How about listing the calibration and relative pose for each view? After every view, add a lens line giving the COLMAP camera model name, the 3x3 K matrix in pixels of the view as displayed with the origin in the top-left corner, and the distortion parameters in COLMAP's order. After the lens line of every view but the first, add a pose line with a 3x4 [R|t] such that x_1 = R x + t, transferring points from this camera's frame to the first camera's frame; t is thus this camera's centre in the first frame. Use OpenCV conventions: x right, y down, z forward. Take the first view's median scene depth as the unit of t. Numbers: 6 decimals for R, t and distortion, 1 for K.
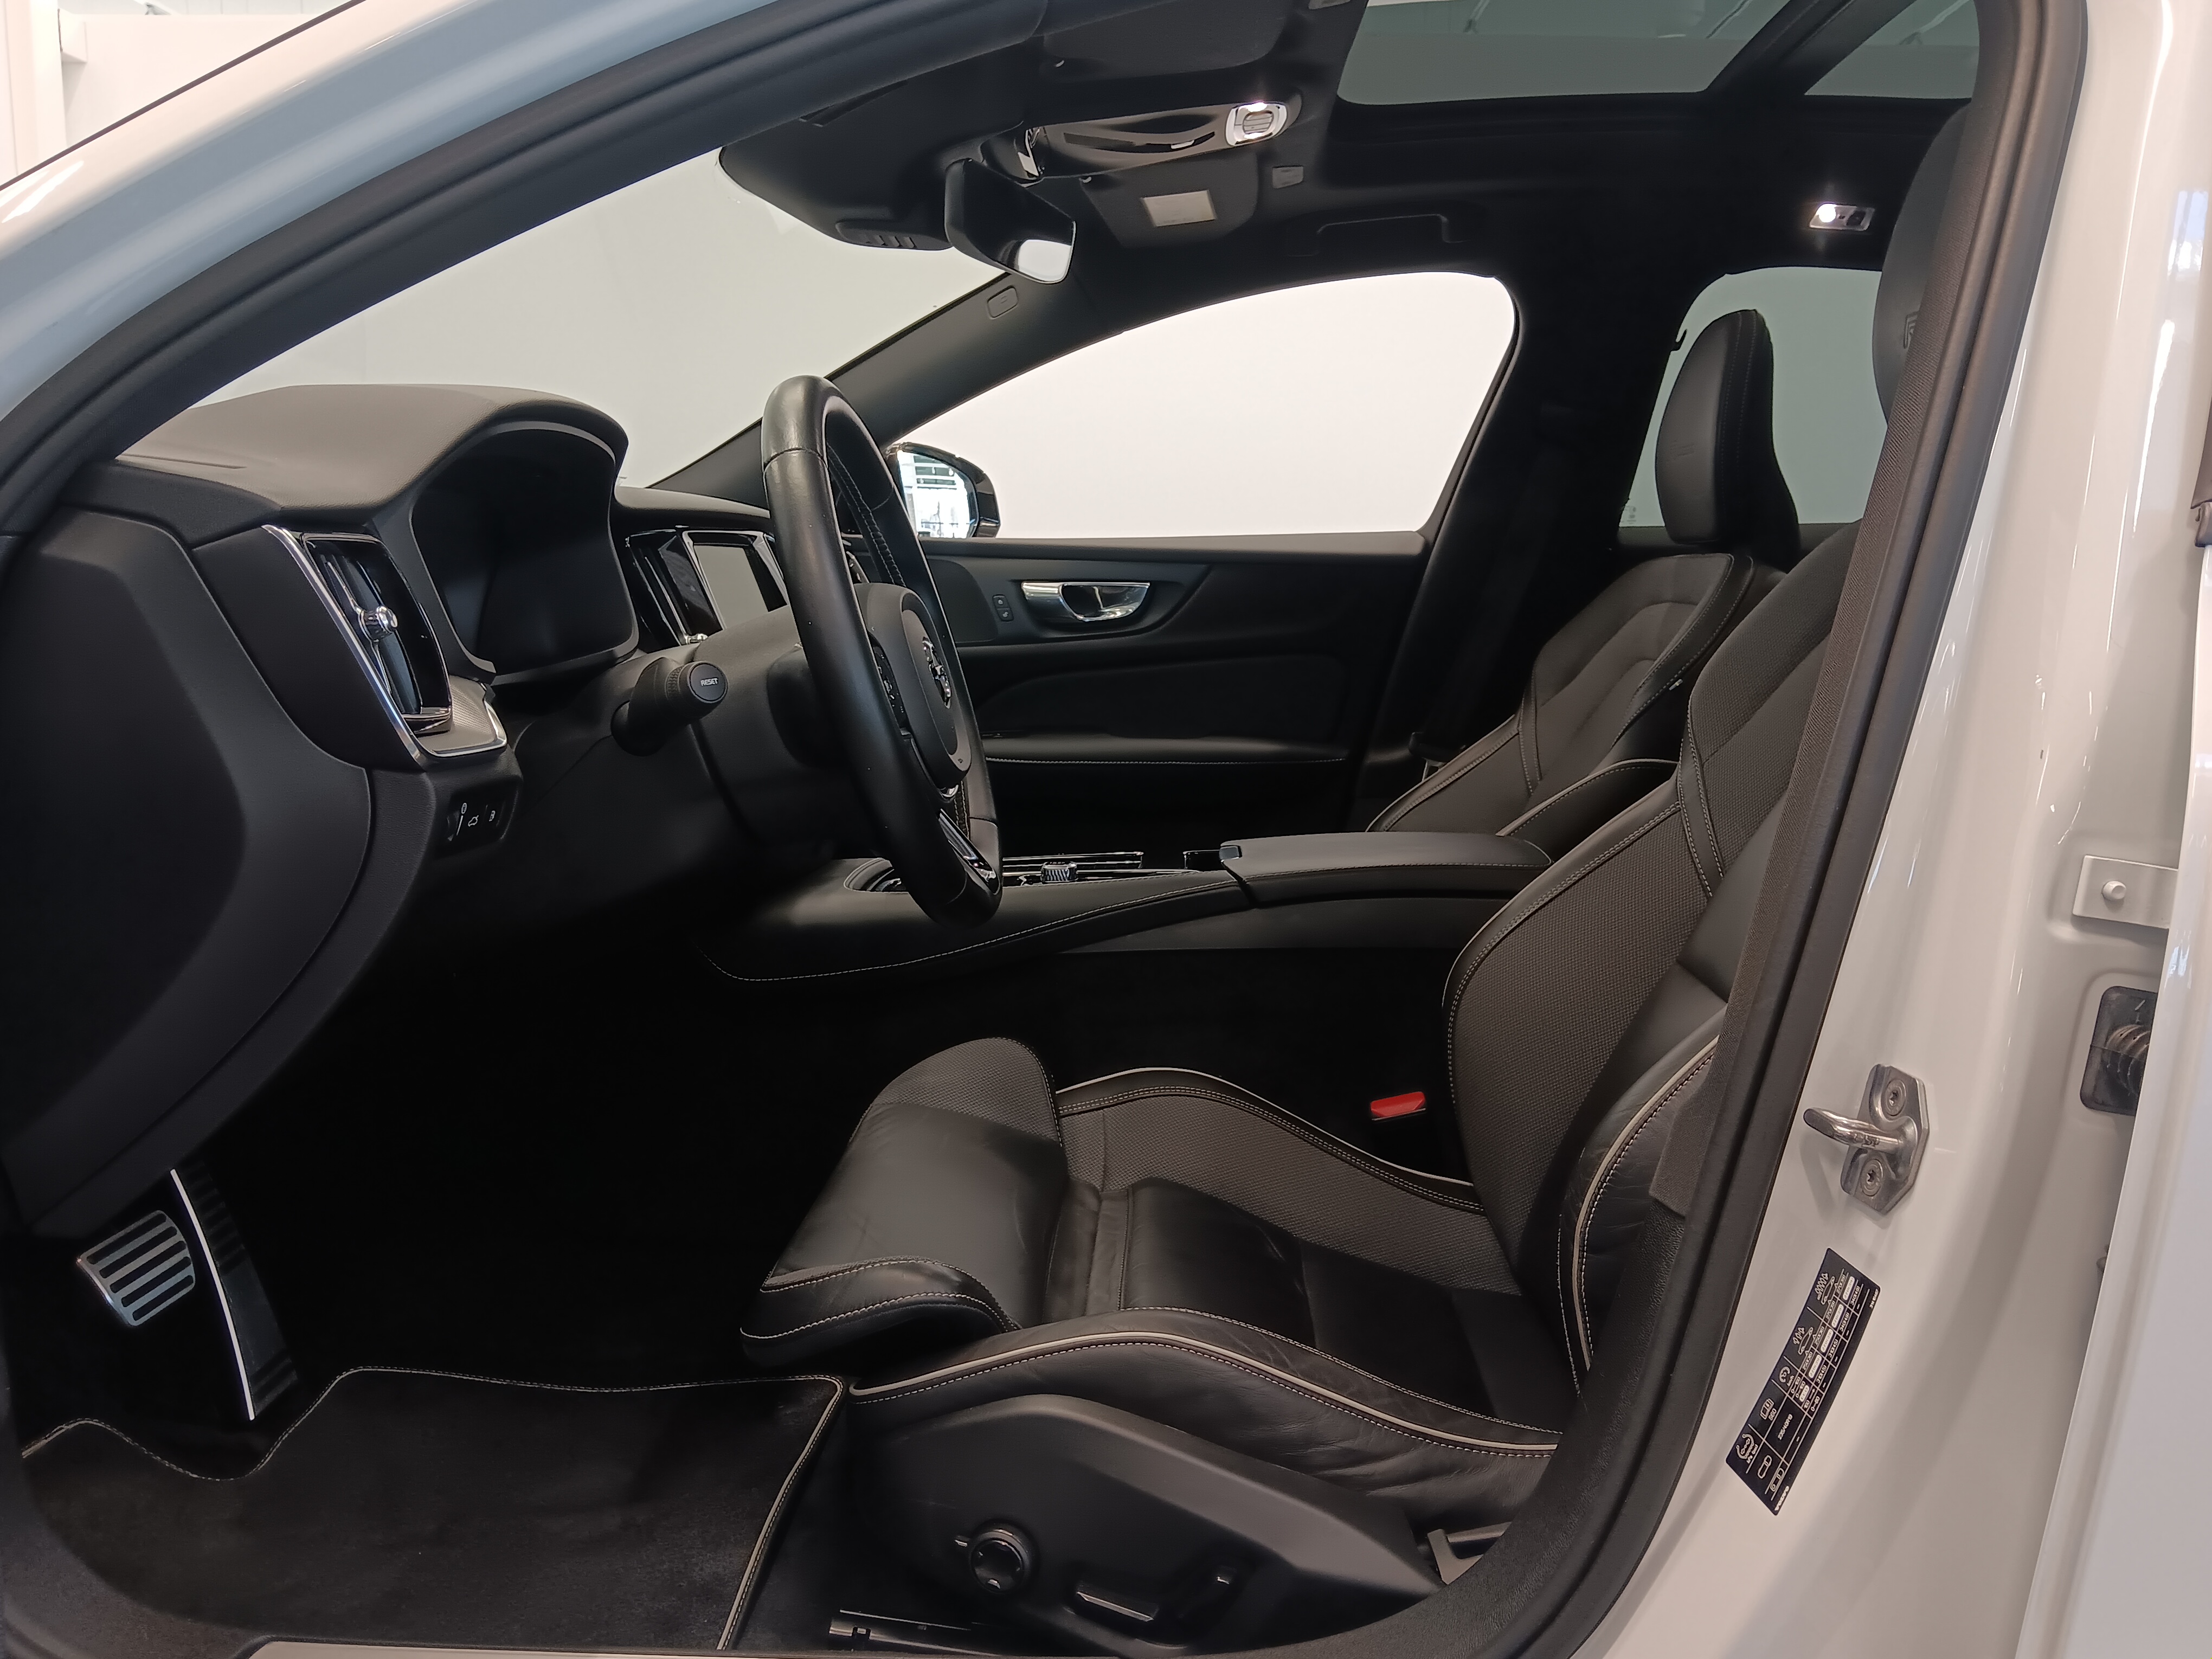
lens RADIAL K [[1675.3, 0, 1111.8], [0, 1675.3, 793.9], [0, 0, 1]] dist [0.034542, -0.118466]
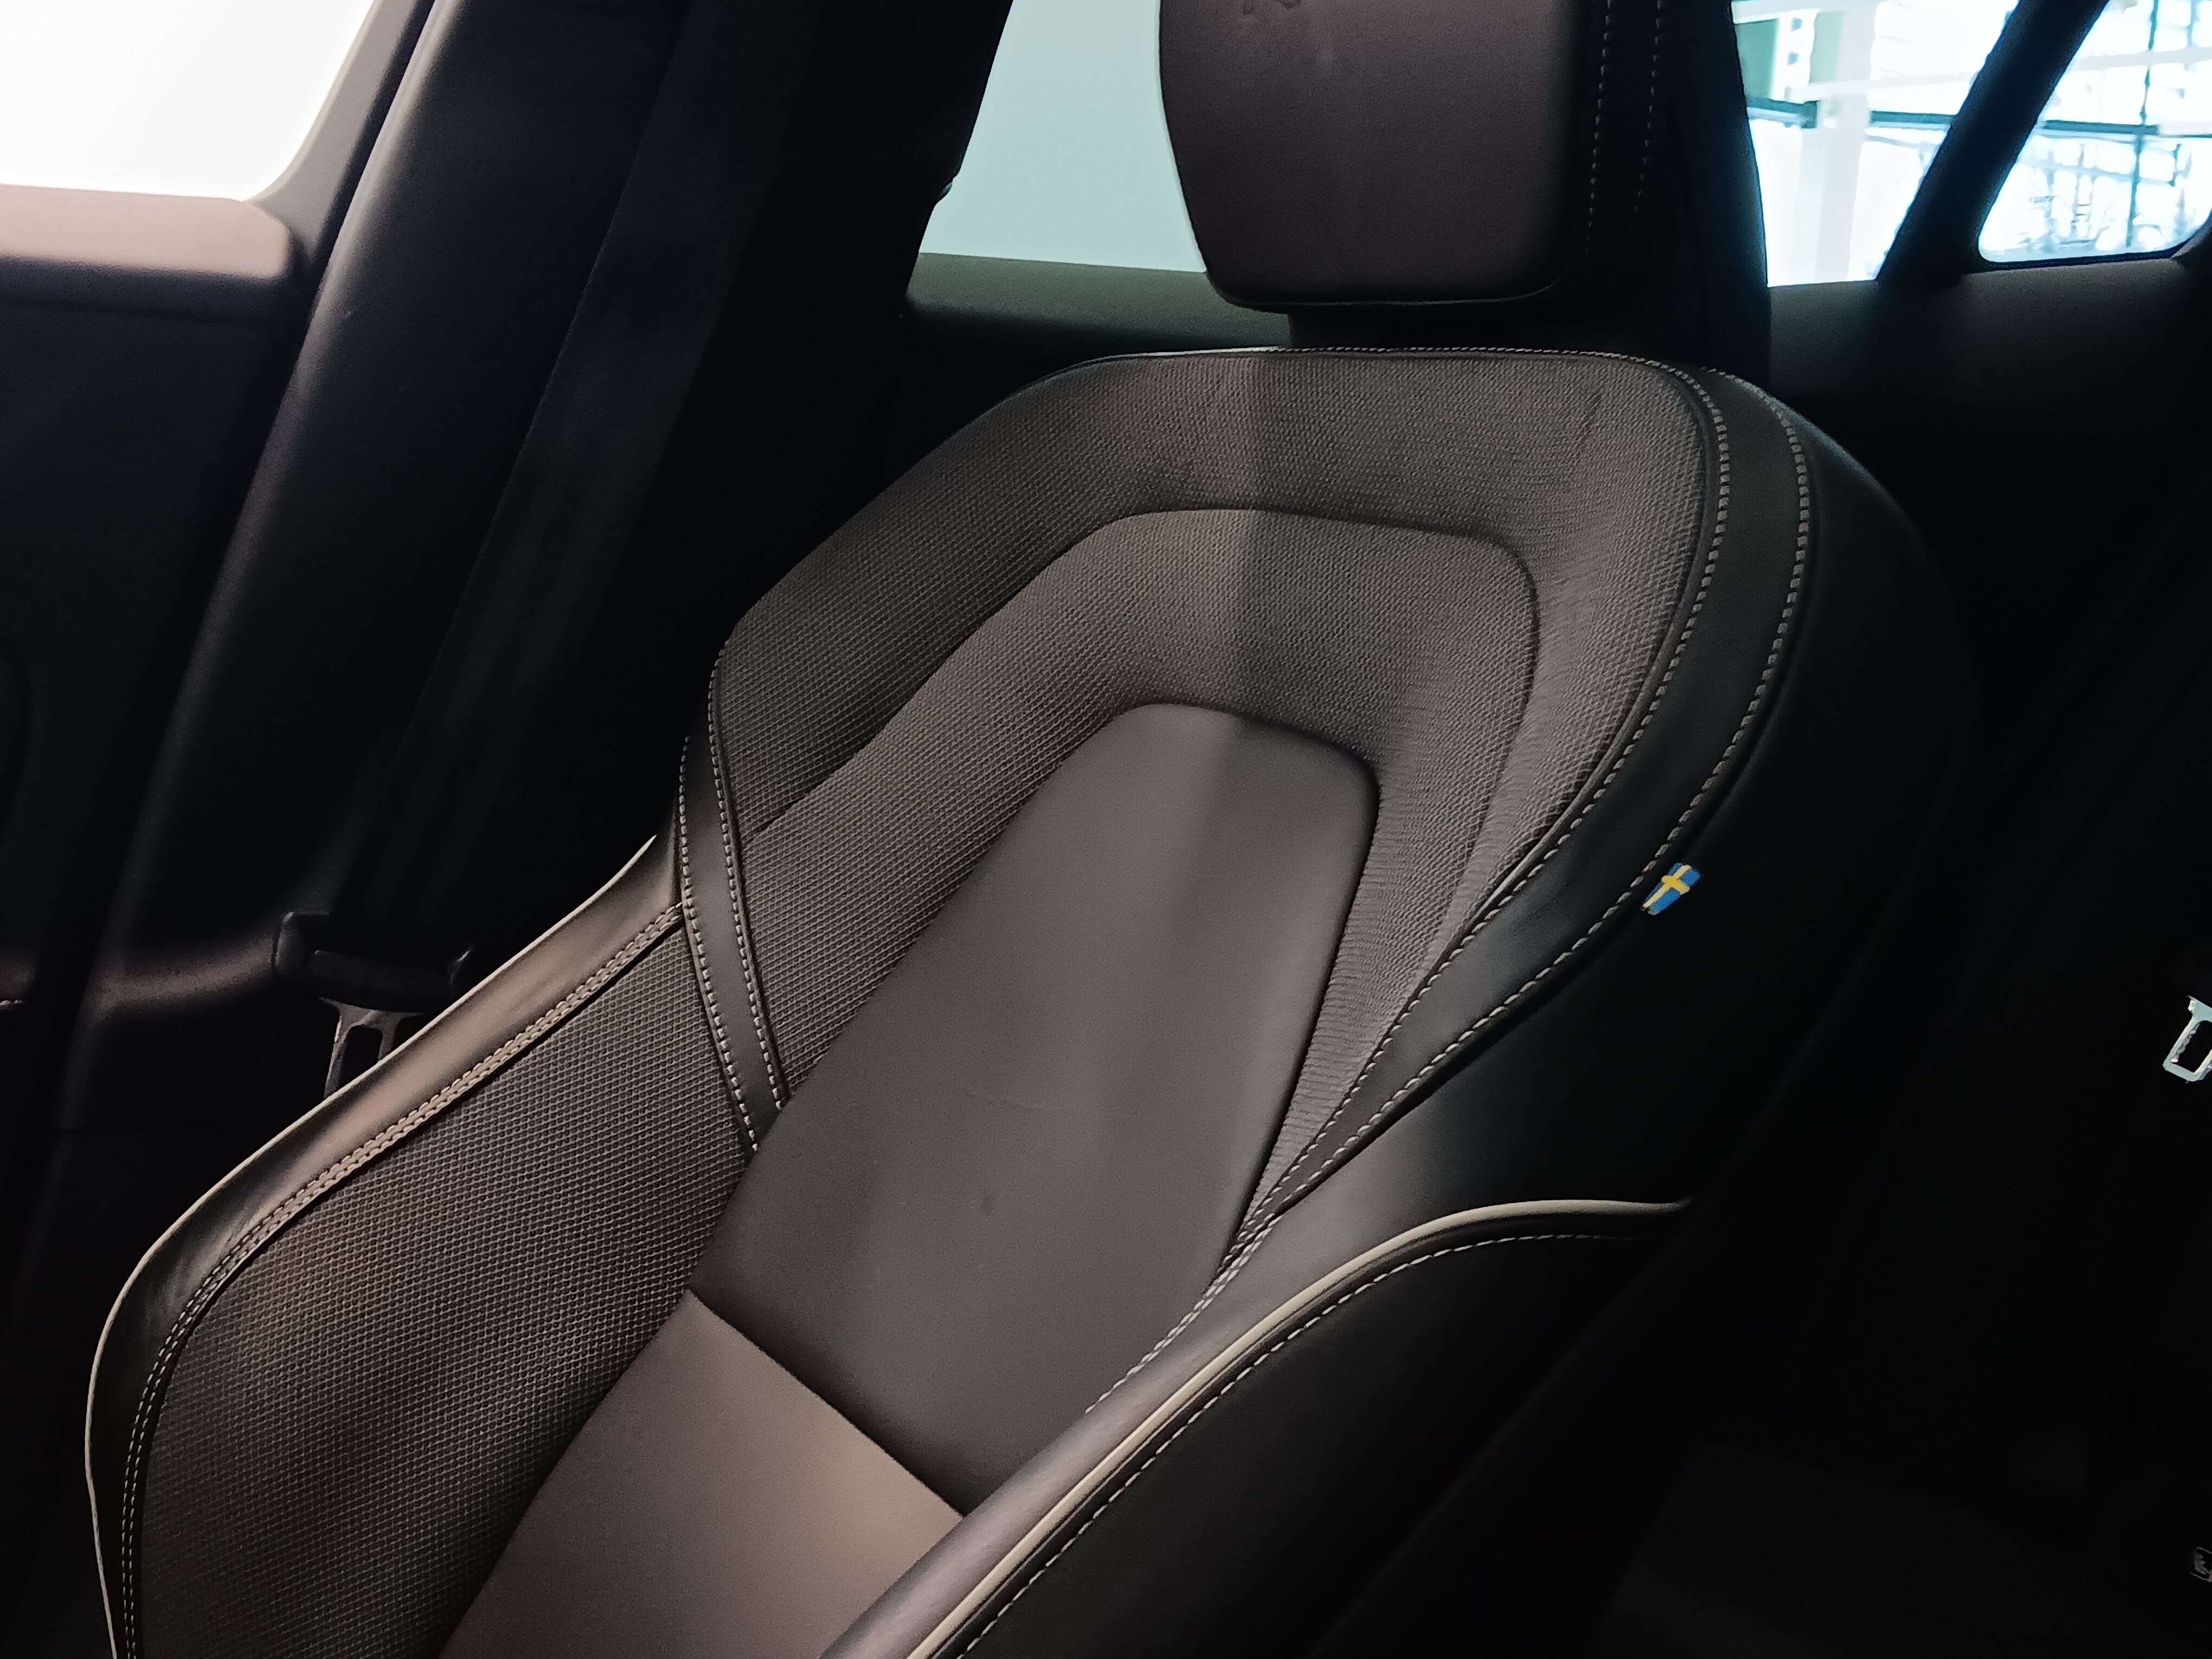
lens RADIAL K [[1675.3, 0, 1111.8], [0, 1675.3, 793.9], [0, 0, 1]] dist [0.034542, -0.118466]
pose [[0.808516, -0.063937, 0.584990, 0.130223], [0.005657, 0.994879, 0.100918, -0.085051], [-0.588446, -0.078285, 0.804737, 0.701444]]
